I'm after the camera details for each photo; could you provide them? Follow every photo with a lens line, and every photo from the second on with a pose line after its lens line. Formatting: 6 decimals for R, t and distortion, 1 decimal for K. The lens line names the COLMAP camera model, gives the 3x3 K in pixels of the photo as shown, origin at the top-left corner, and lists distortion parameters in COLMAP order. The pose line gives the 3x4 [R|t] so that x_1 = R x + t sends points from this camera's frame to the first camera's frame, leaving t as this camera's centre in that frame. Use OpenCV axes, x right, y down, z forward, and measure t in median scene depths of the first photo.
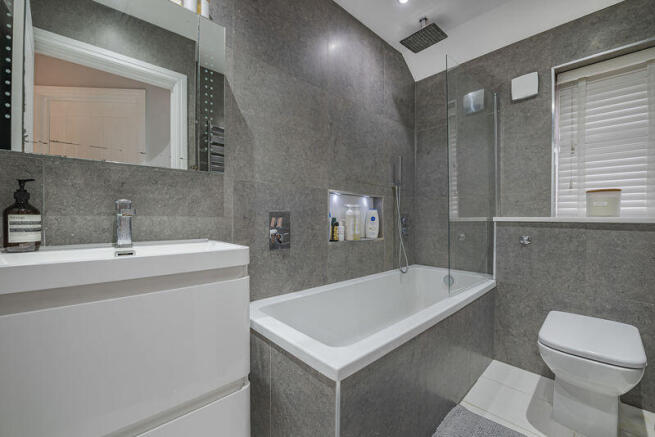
lens RADIAL K [[263.4, 0, 329.7], [0, 263.4, 219.2], [0, 0, 1]] dist [-0.016698, 0.000293]
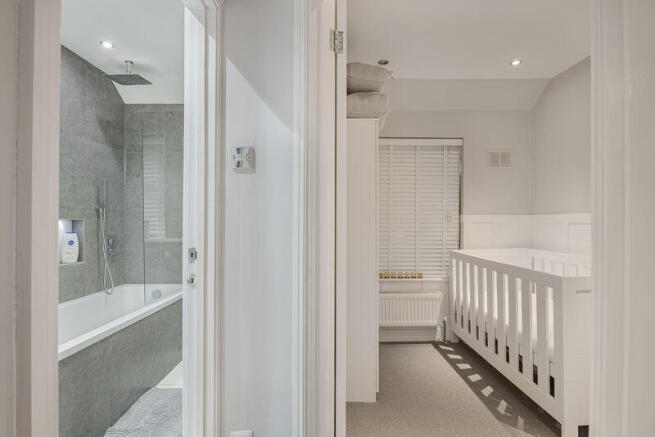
lens RADIAL K [[322.9, 0, 330.8], [0, 322.9, 220.3], [0, 0, 1]] dist [-0.004557, -0.002015]
pose [[0.675190, 0.002318, 0.737640, -0.061219], [0.003642, 0.999972, -0.006476, -0.071802], [-0.737635, 0.007059, 0.675163, -0.488747]]
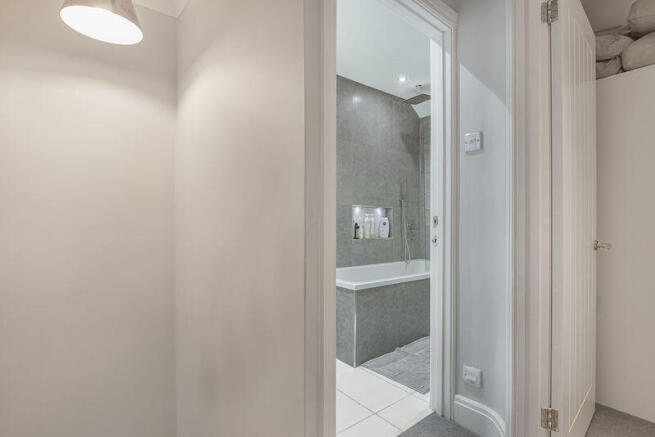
lens RADIAL K [[322.9, 0, 329.1], [0, 322.9, 221.5], [0, 0, 1]] dist [-0.004557, -0.002015]
pose [[0.996693, 0.000423, -0.081264, 0.009808], [-0.000673, 0.999995, -0.003052, -0.008191], [0.081262, 0.003097, 0.996688, -0.723319]]
